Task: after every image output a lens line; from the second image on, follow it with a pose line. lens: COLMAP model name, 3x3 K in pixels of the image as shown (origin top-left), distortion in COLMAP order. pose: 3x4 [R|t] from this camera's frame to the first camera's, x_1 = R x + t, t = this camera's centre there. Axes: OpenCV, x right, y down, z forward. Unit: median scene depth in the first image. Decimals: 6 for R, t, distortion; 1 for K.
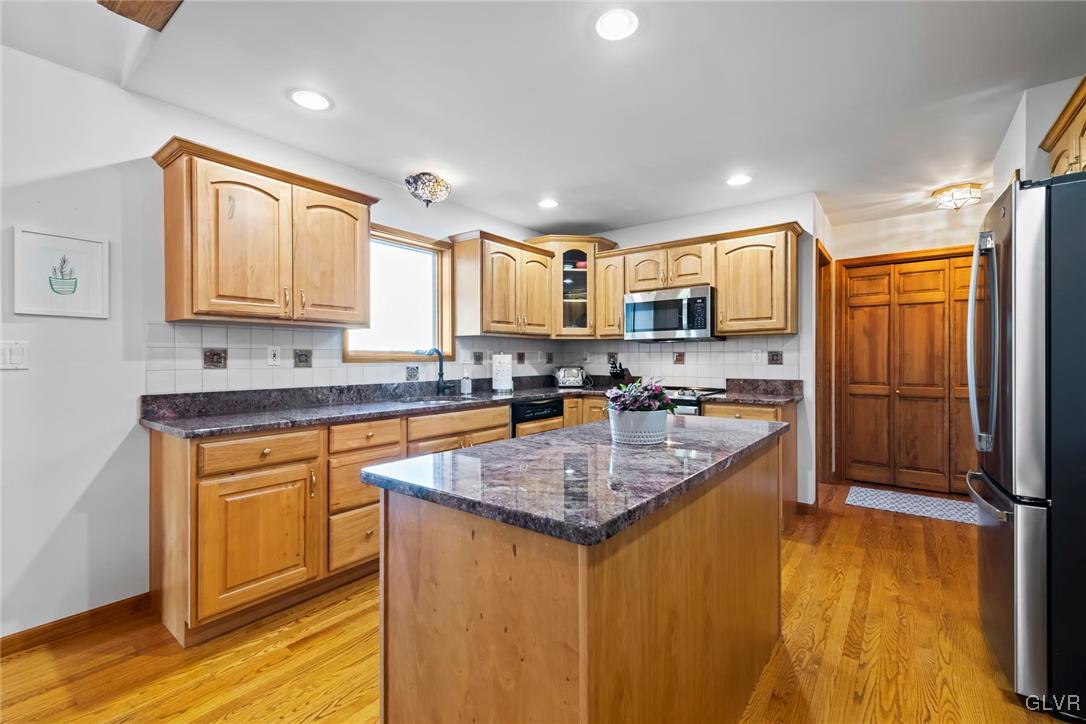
lens RADIAL K [[472.0, 0, 545.9], [0, 472.0, 361.4], [0, 0, 1]] dist [0.010117, -0.003466]
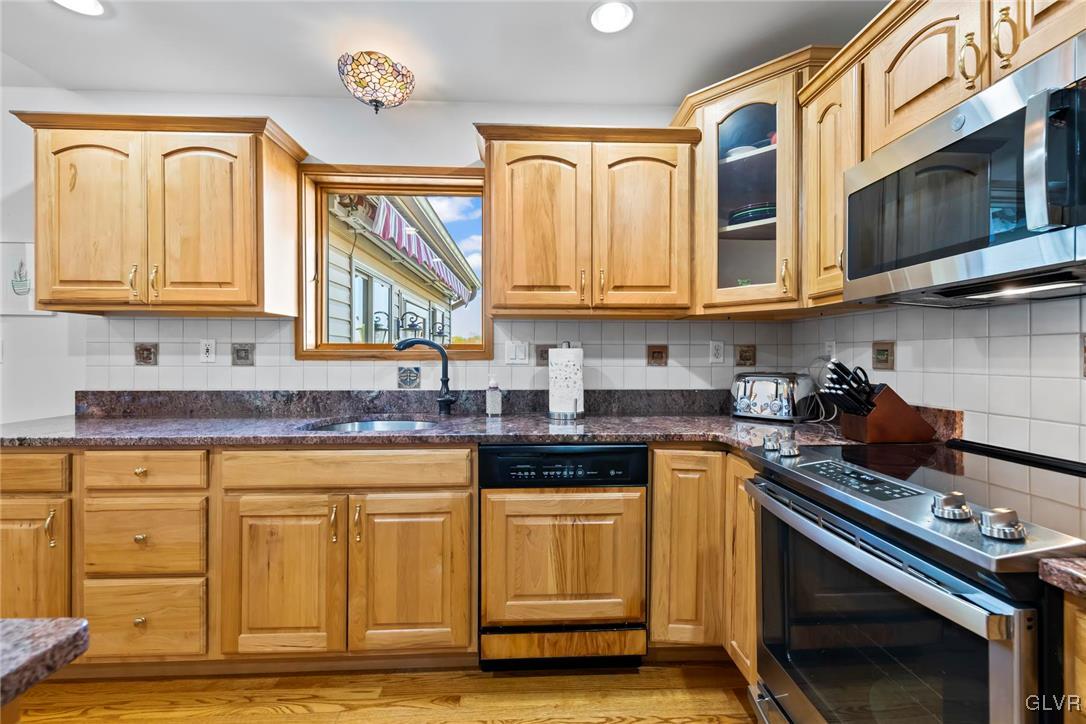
lens RADIAL K [[472.0, 0, 548.9], [0, 472.0, 355.9], [0, 0, 1]] dist [0.010117, -0.003466]
pose [[0.640910, 0.004165, -0.767604, 0.343022], [-0.007697, 0.999970, -0.001001, -0.005444], [0.767577, 0.006549, 0.640923, 0.703616]]
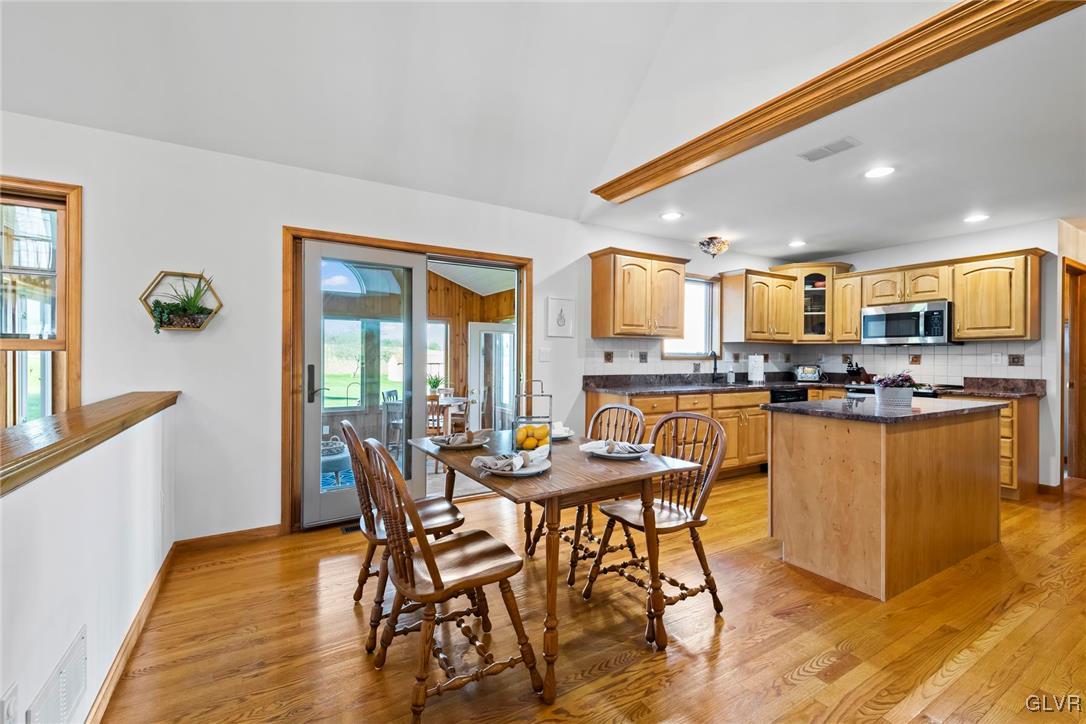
lens RADIAL K [[472.0, 0, 538.5], [0, 472.0, 359.0], [0, 0, 1]] dist [0.010117, -0.003466]
pose [[0.927346, 0.010531, -0.374057, -0.182305], [-0.011299, 0.999936, 0.000140, 0.003051], [0.374034, 0.004096, 0.927406, -0.563505]]
